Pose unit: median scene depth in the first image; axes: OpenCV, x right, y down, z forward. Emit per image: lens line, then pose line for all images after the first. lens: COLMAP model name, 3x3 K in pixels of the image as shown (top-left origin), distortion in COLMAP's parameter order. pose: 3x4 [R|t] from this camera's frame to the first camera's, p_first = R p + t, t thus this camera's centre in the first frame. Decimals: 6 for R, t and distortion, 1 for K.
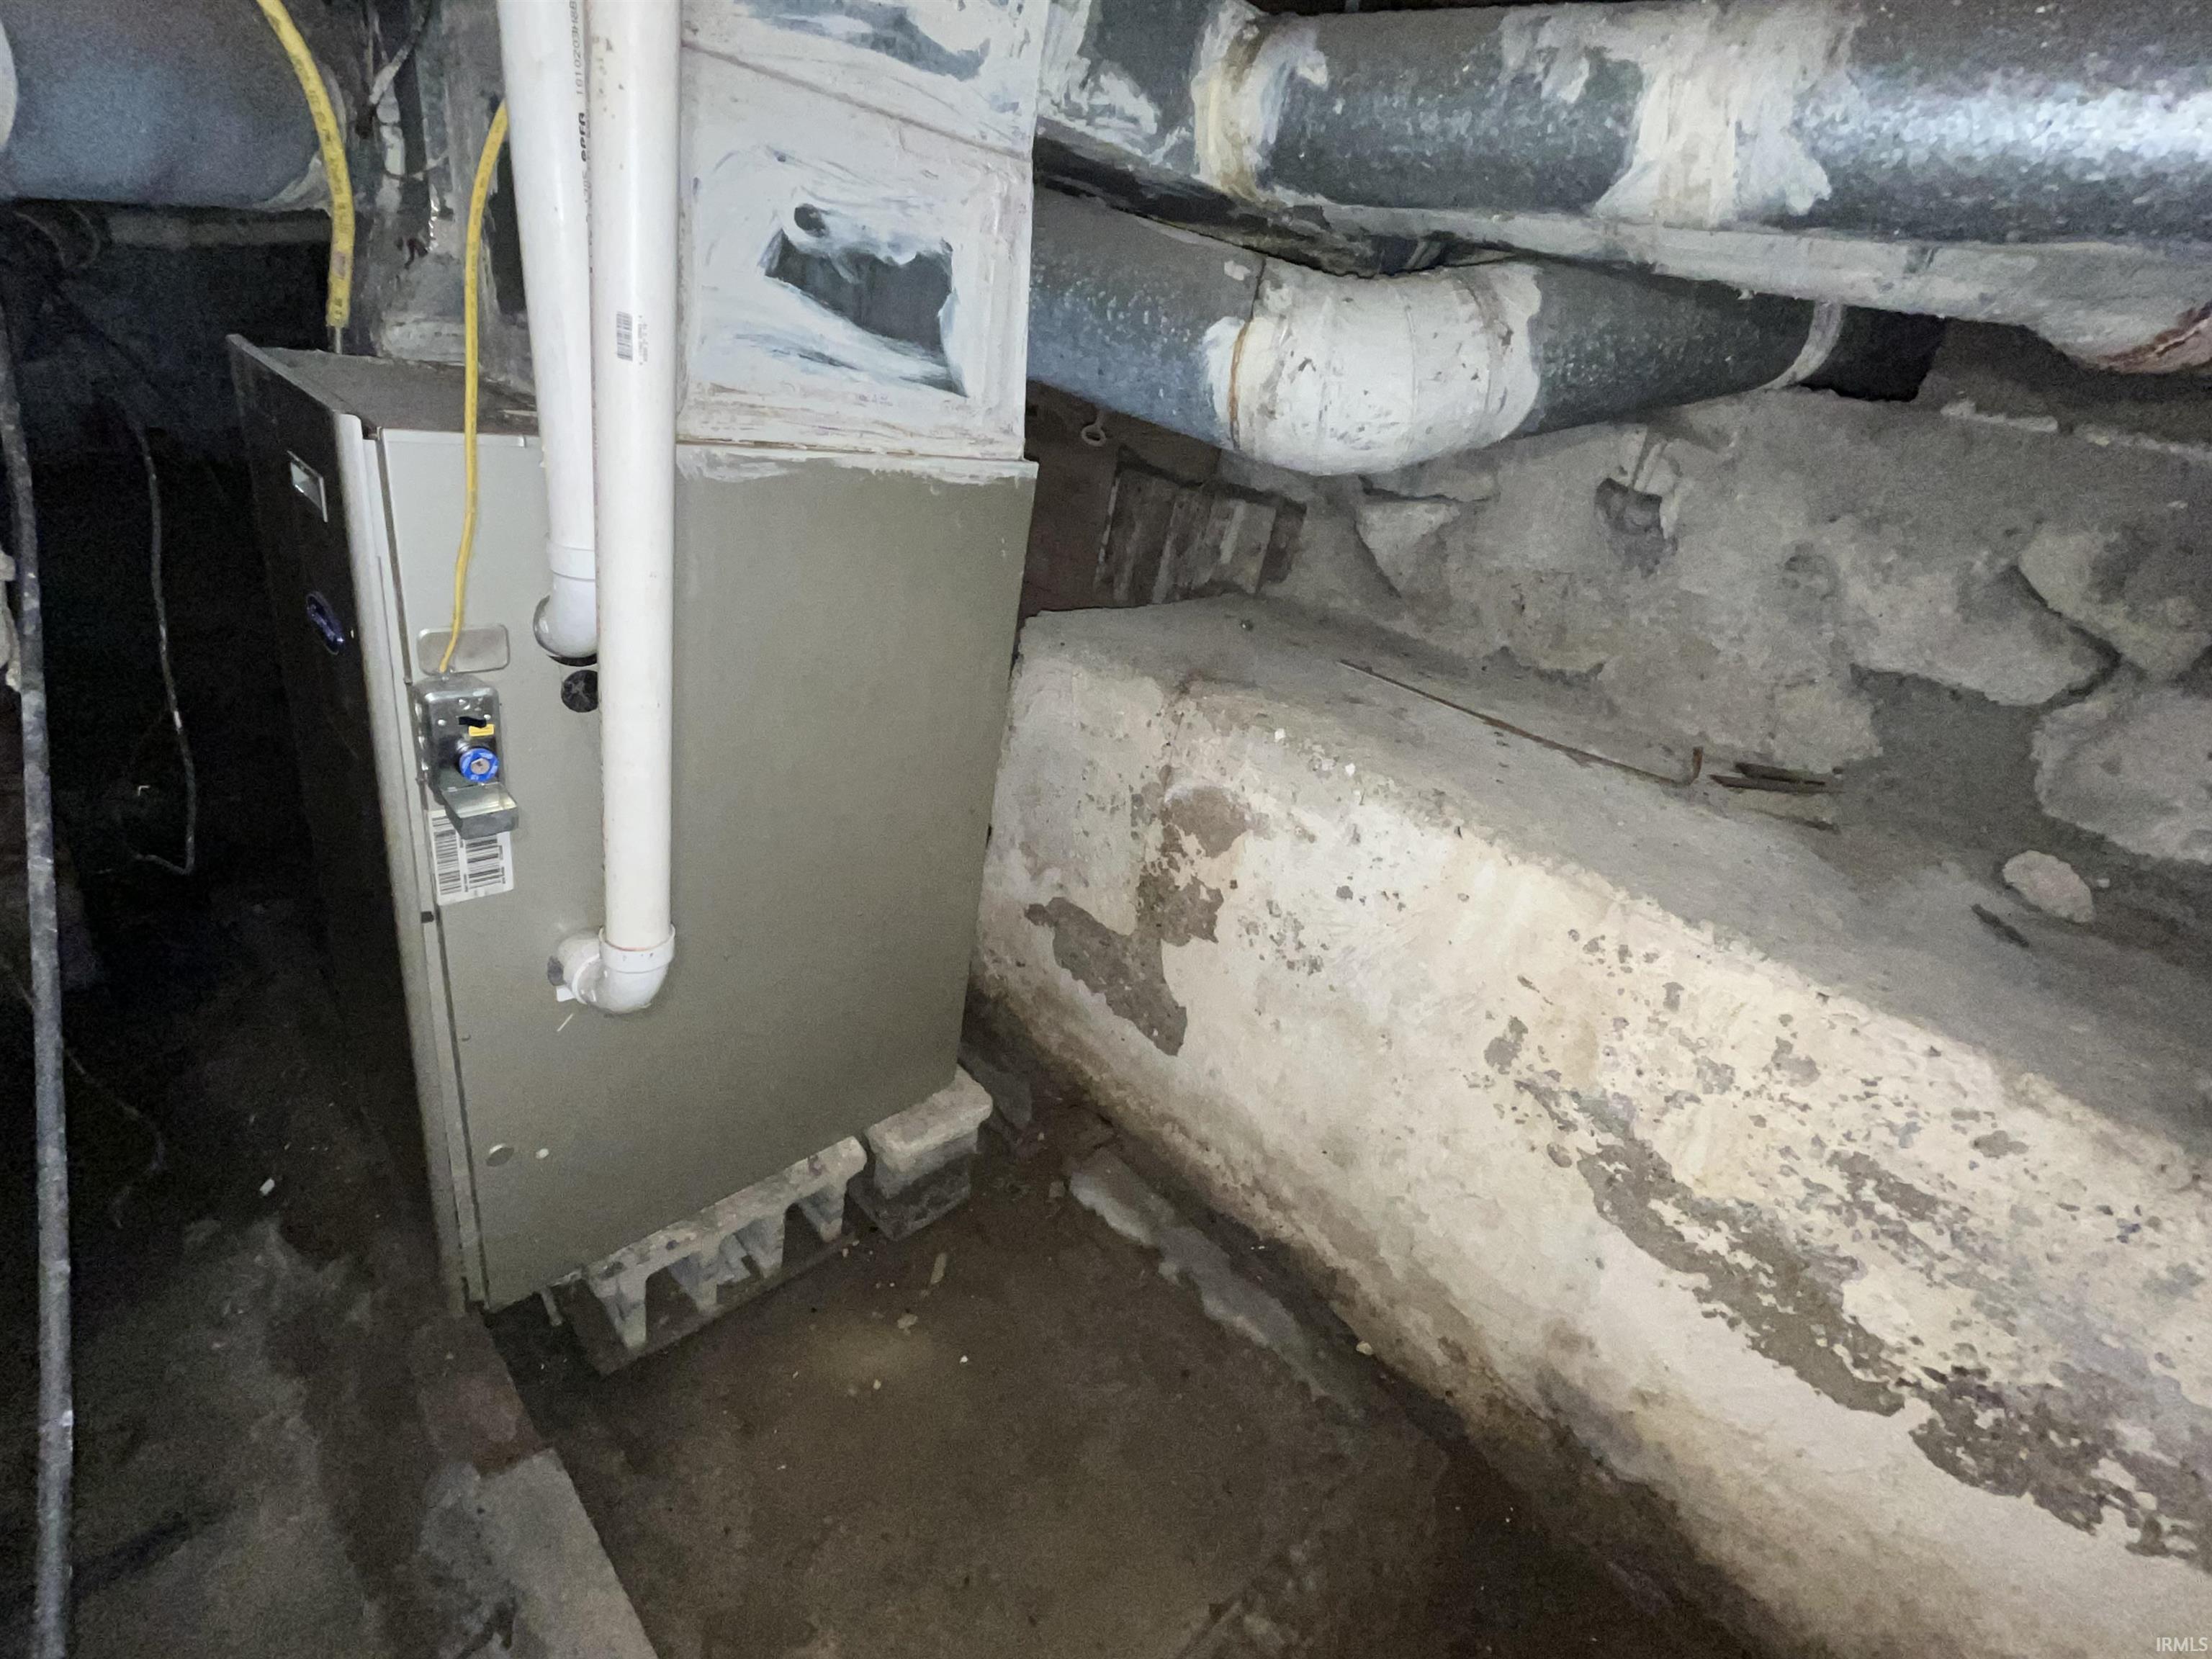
lens RADIAL K [[1012.8, 0, 1106.0], [0, 1012.8, 829.5], [0, 0, 1]] dist [-0.002732, -0.000234]
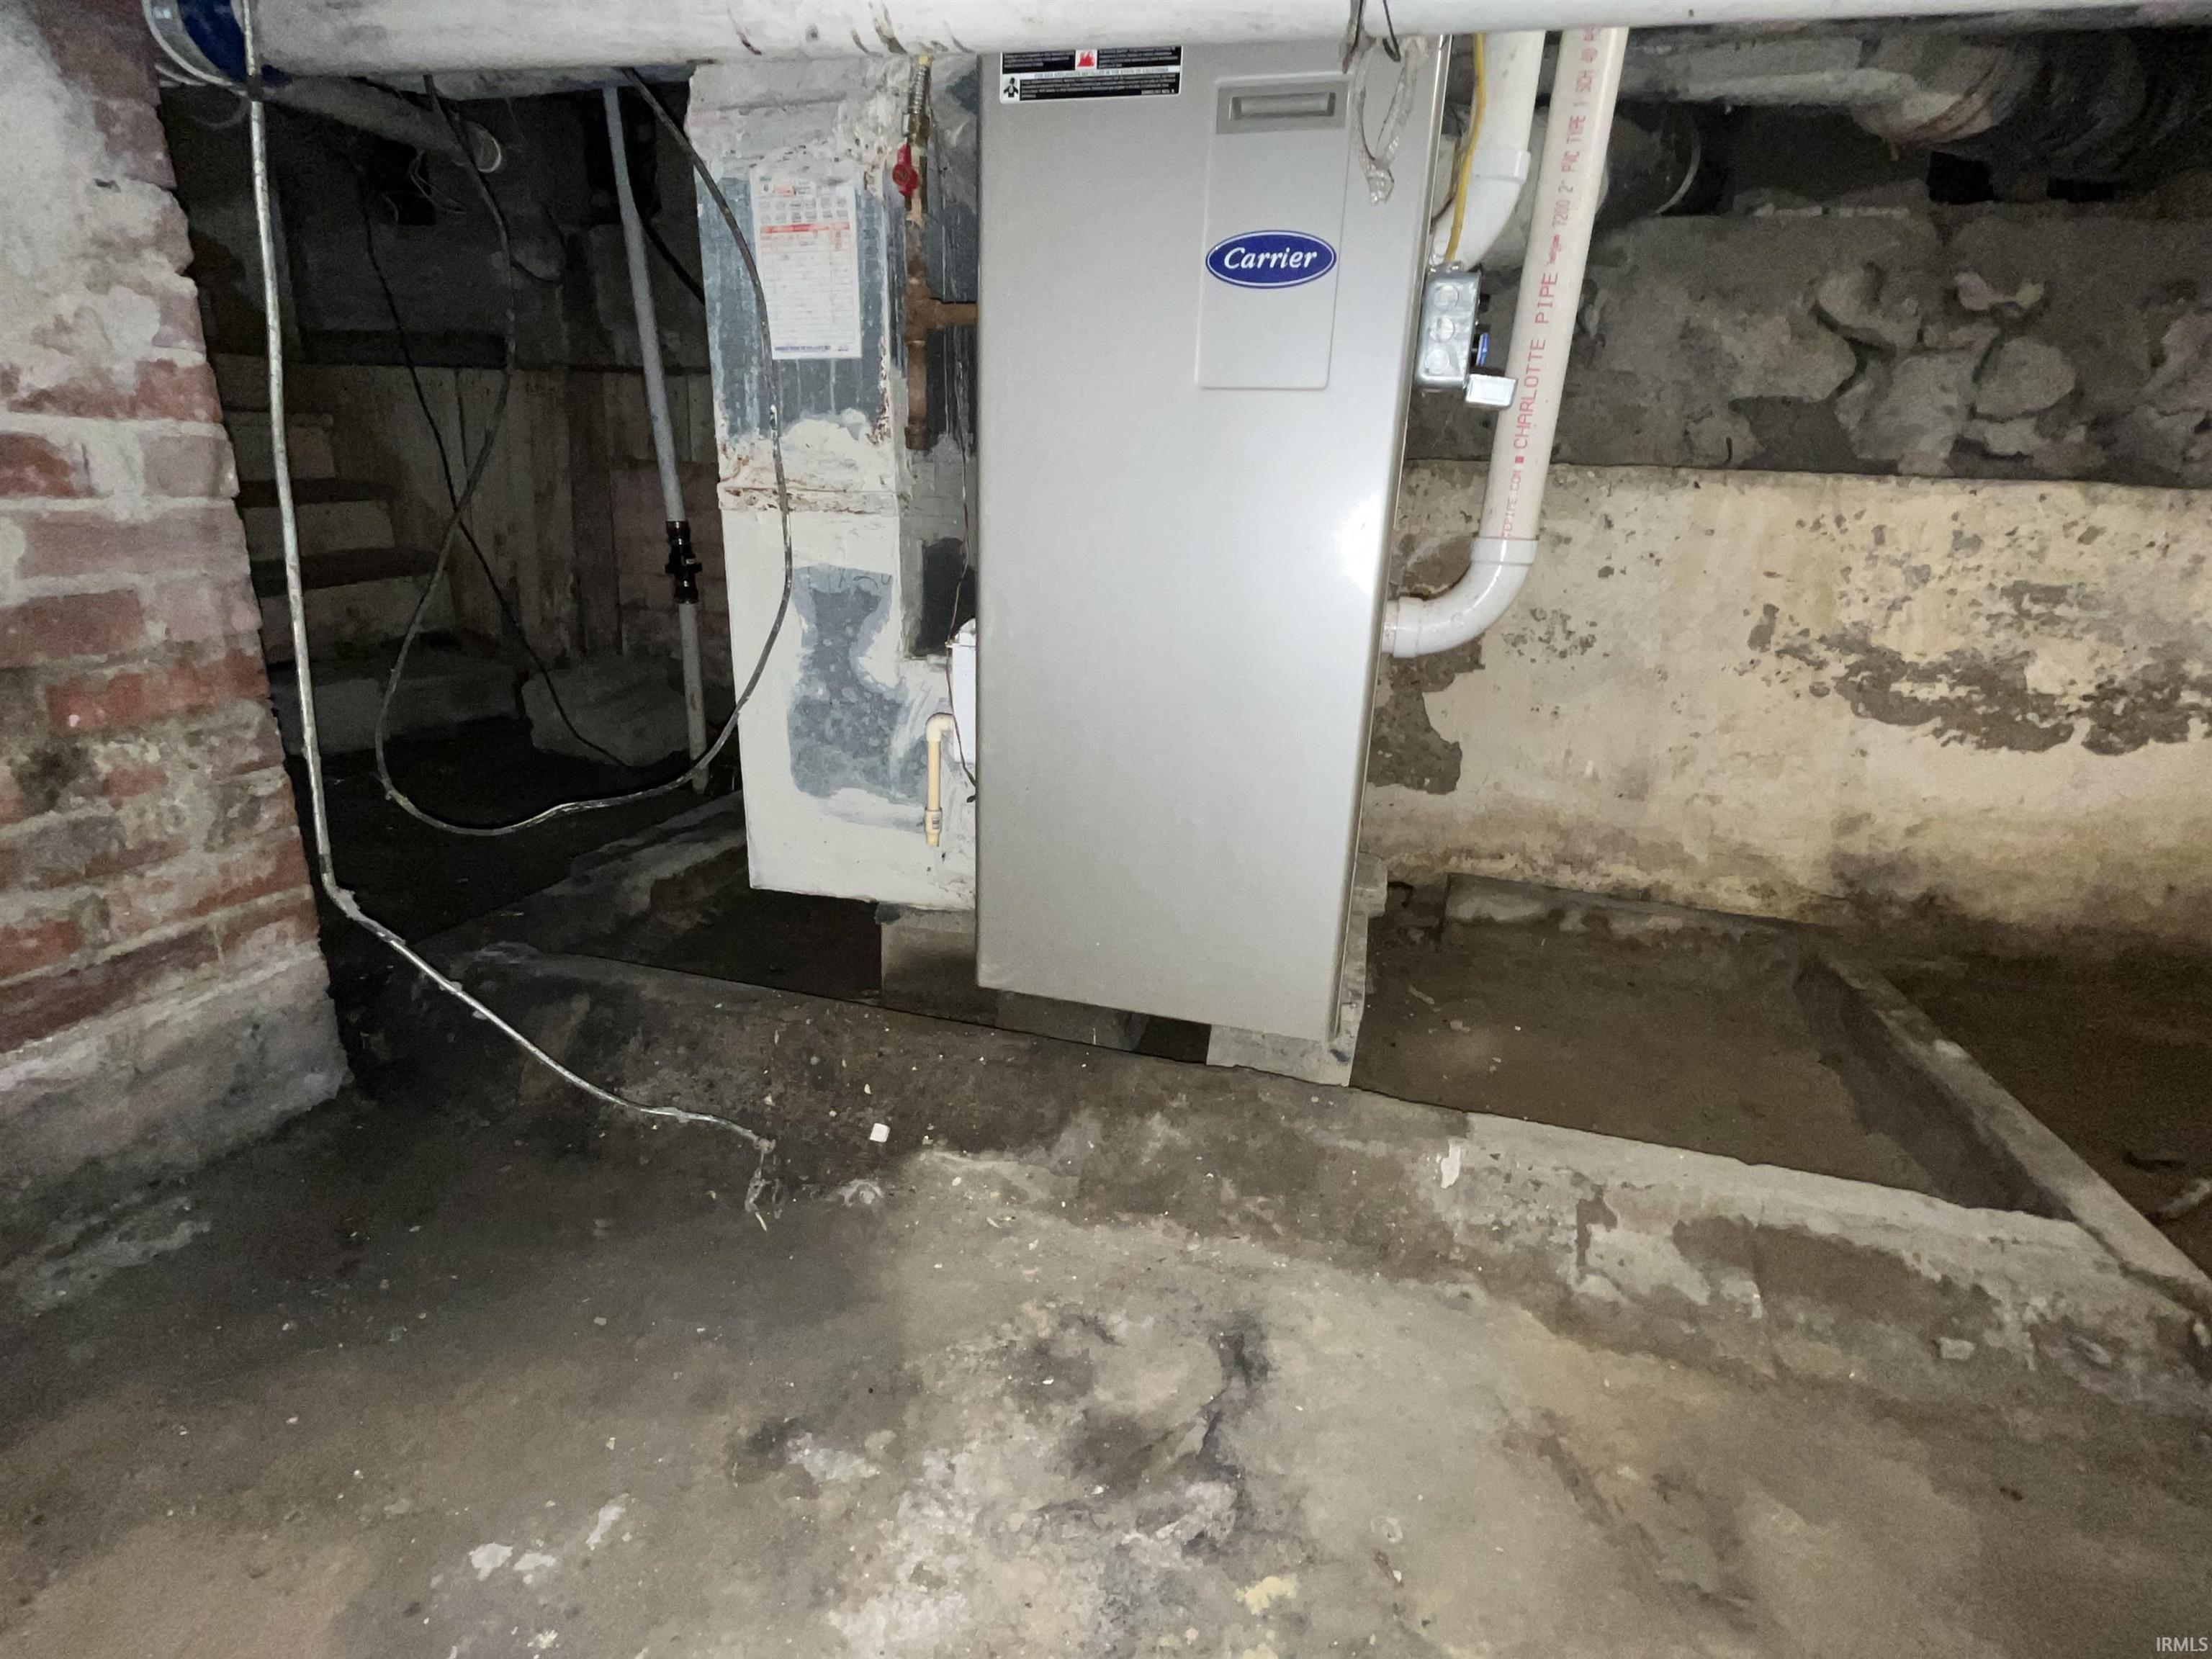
lens RADIAL K [[1012.8, 0, 1106.0], [0, 1012.8, 829.5], [0, 0, 1]] dist [-0.002732, -0.000234]
pose [[0.855755, -0.278734, 0.435879, -1.166379], [0.317719, 0.948023, -0.017537, 0.235093], [-0.408336, 0.153494, 0.899834, 0.183574]]
